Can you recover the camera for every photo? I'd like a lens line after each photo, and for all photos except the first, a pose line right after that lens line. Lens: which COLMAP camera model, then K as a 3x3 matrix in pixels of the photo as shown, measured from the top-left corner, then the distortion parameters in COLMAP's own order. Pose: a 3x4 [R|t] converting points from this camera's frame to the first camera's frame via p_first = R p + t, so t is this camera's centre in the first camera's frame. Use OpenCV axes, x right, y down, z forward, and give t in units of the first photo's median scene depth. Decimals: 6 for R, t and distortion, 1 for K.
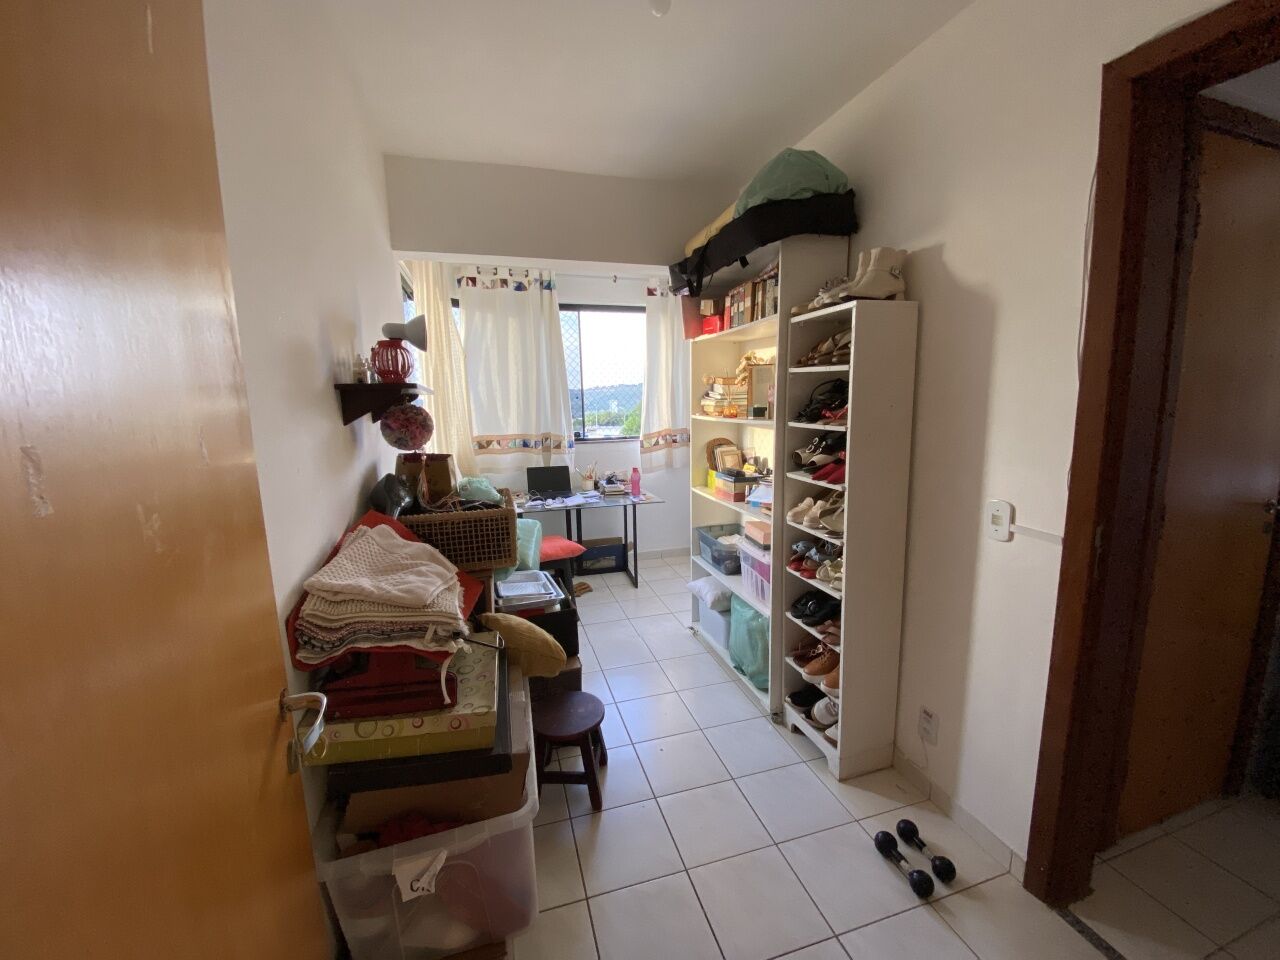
lens RADIAL K [[521.3, 0, 641.9], [0, 521.3, 483.0], [0, 0, 1]] dist [0.023890, -0.022250]
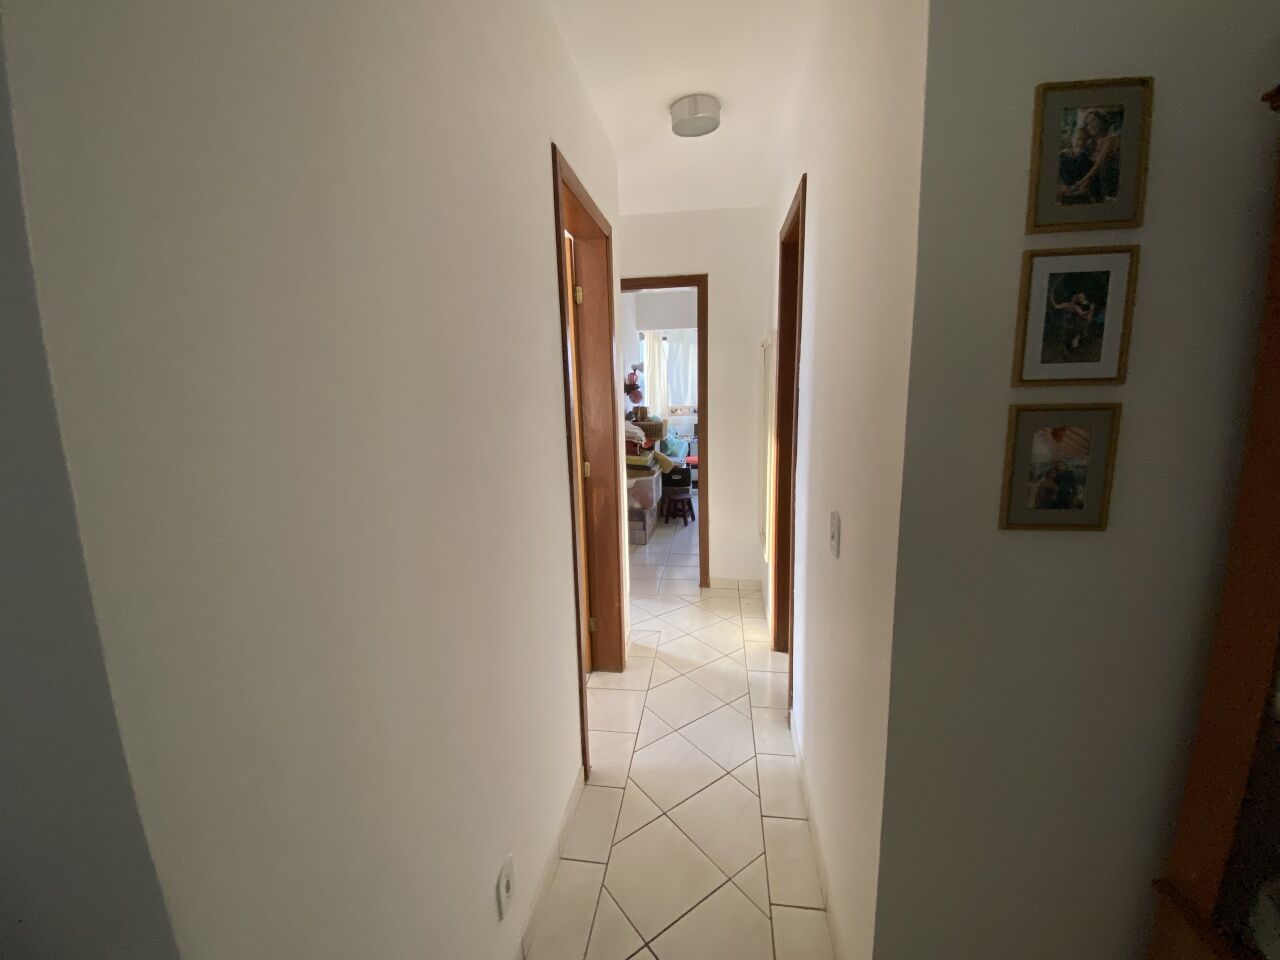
lens RADIAL K [[521.3, 0, 641.9], [0, 521.3, 483.0], [0, 0, 1]] dist [0.023890, -0.022250]
pose [[0.911193, 0.072957, -0.405468, 0.774359], [-0.062815, 0.997291, 0.038282, 0.247736], [0.407163, -0.009413, 0.913307, -1.610820]]
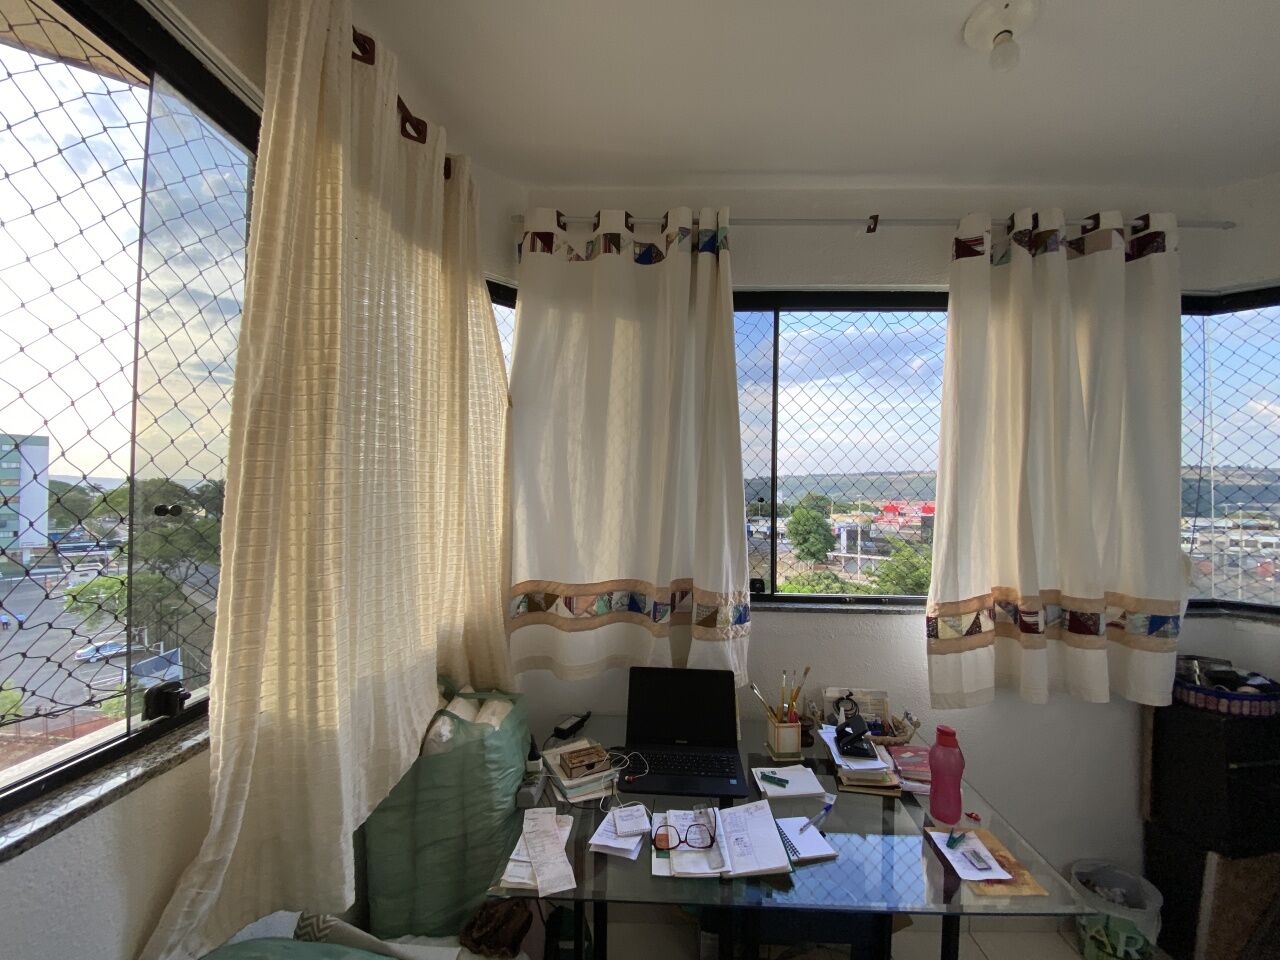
lens RADIAL K [[511.8, 0, 640.8], [0, 511.8, 487.9], [0, 0, 1]] dist [0.098675, -0.036455]
pose [[0.942758, 0.032079, -0.331931, -0.164379], [-0.085522, 0.985332, -0.147675, -0.216697], [0.322325, 0.167609, 0.931673, 1.197678]]
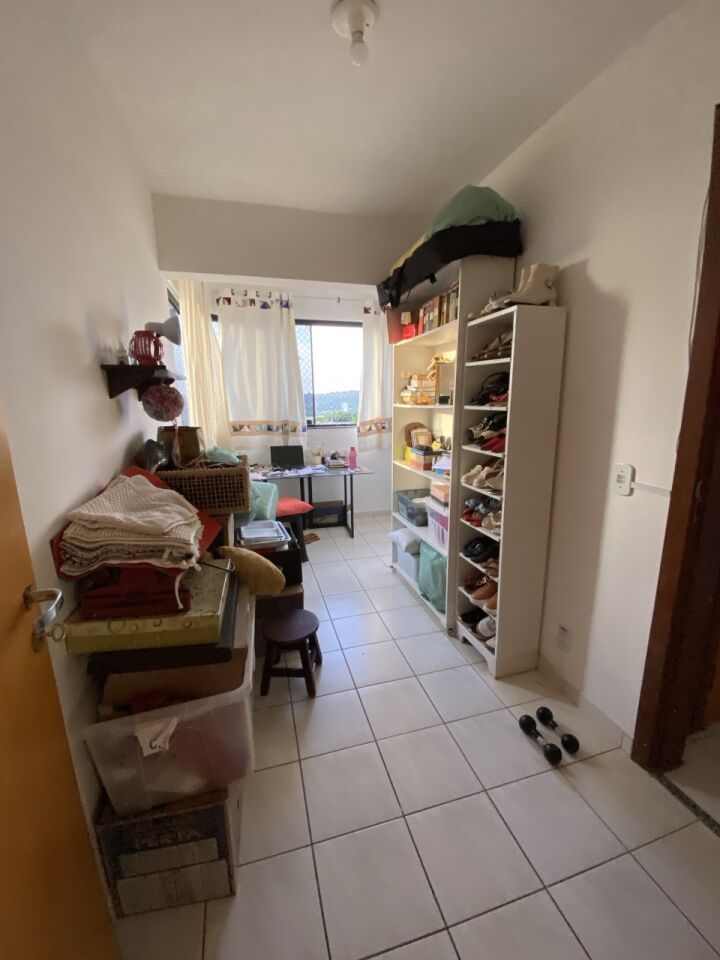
lens RADIAL K [[390.9, 0, 362.1], [0, 390.9, 483.0], [0, 0, 1]] dist [0.023890, -0.022250]
pose [[0.999903, 0.011340, -0.008133, 0.038877], [-0.010962, 0.998922, 0.045102, 0.031859], [0.008636, -0.045008, 0.998949, 0.026117]]
